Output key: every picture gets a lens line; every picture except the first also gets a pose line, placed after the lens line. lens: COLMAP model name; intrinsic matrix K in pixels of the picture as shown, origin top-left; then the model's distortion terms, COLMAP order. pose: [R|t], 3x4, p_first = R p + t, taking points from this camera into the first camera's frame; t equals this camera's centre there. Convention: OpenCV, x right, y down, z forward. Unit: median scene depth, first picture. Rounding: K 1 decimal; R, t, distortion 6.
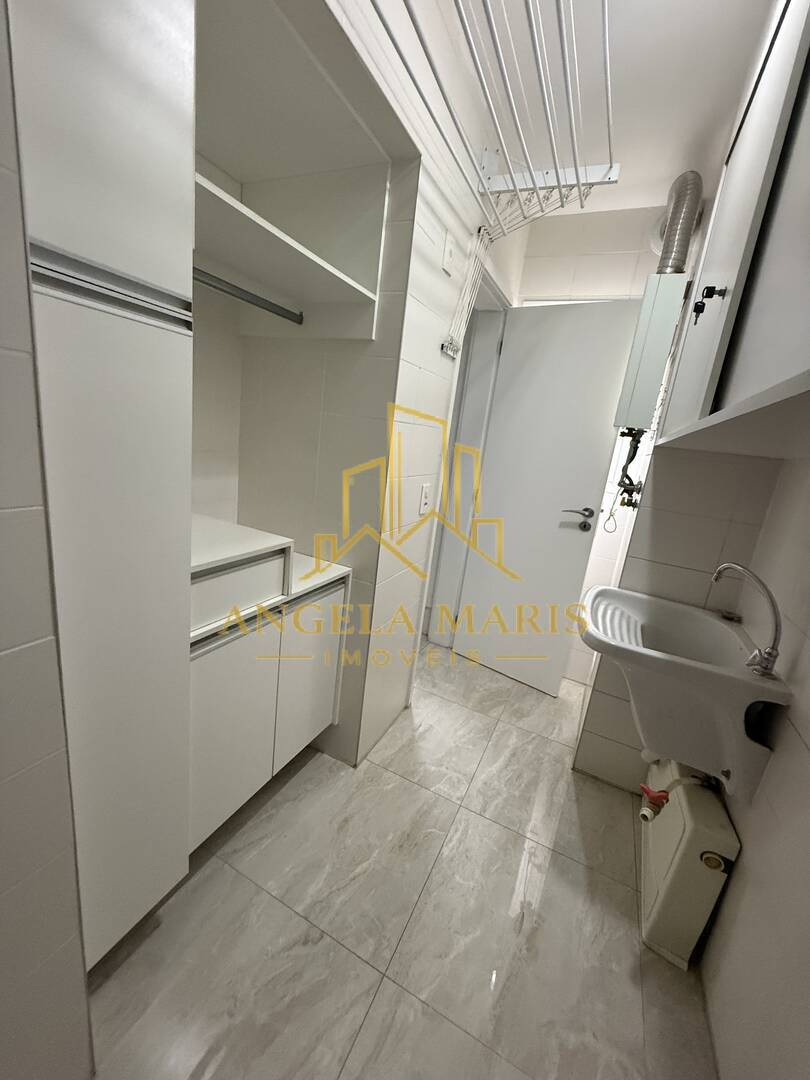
lens RADIAL K [[429.9, 0, 410.0], [0, 429.9, 538.6], [0, 0, 1]] dist [0.002204, 0.000289]
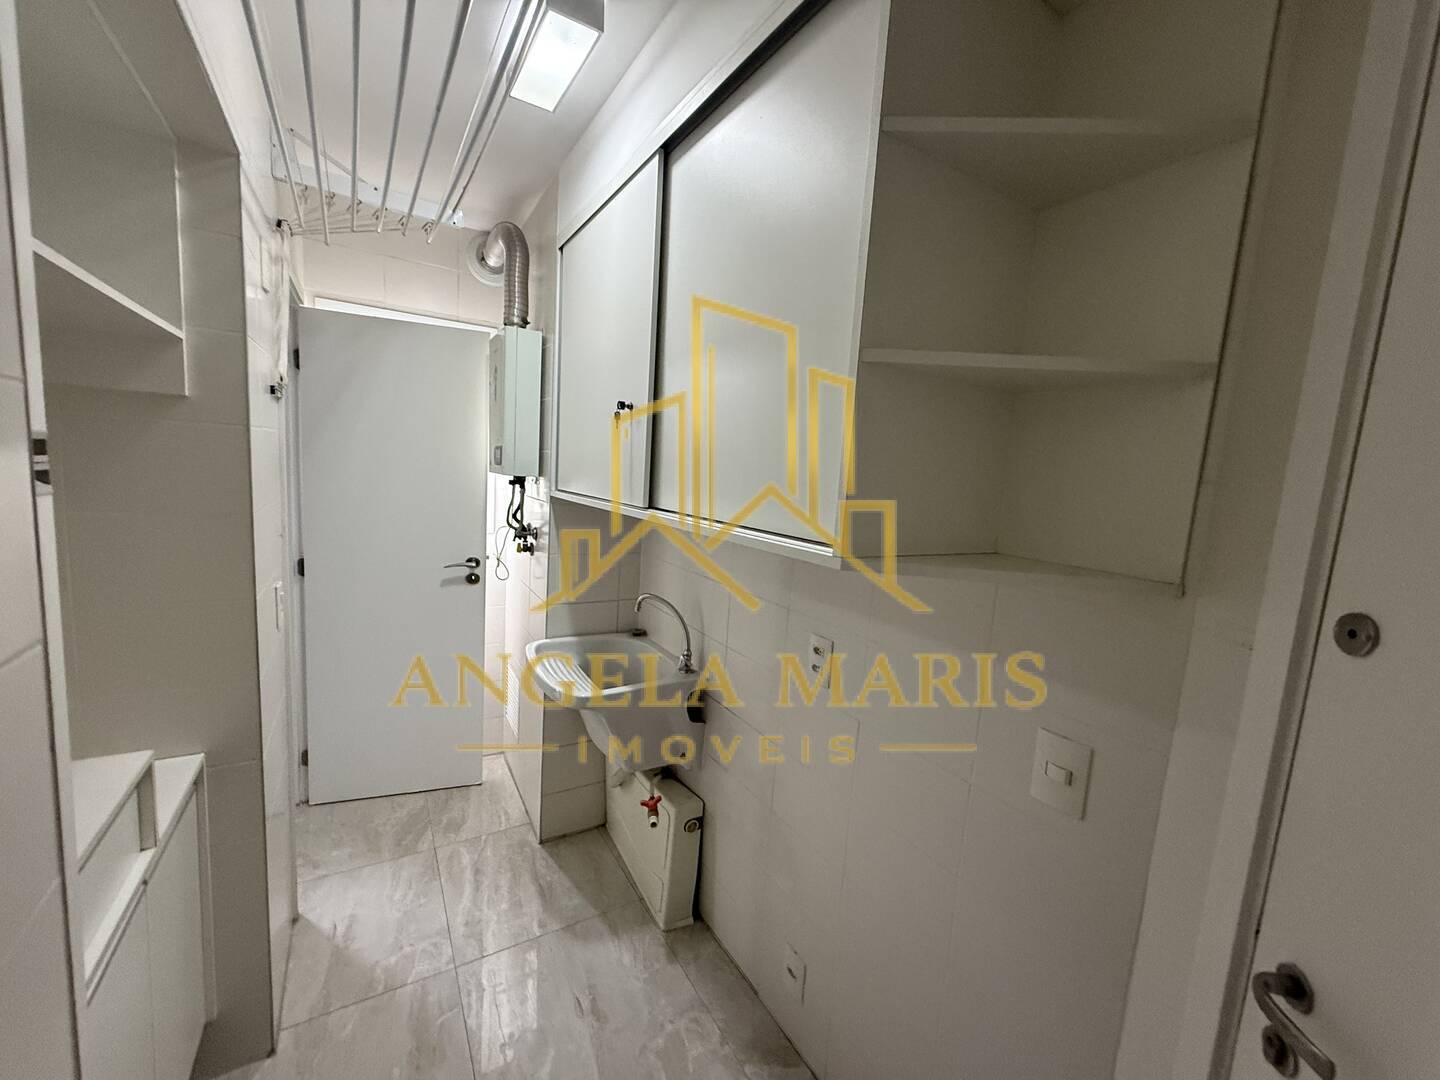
lens RADIAL K [[573.2, 0, 716.4], [0, 573.2, 537.6], [0, 0, 1]] dist [0.002204, 0.000289]
pose [[0.549666, -0.184386, 0.814782, -0.314648], [0.197446, 0.976378, 0.087755, -0.143999], [-0.811716, 0.112640, 0.573088, -0.084047]]
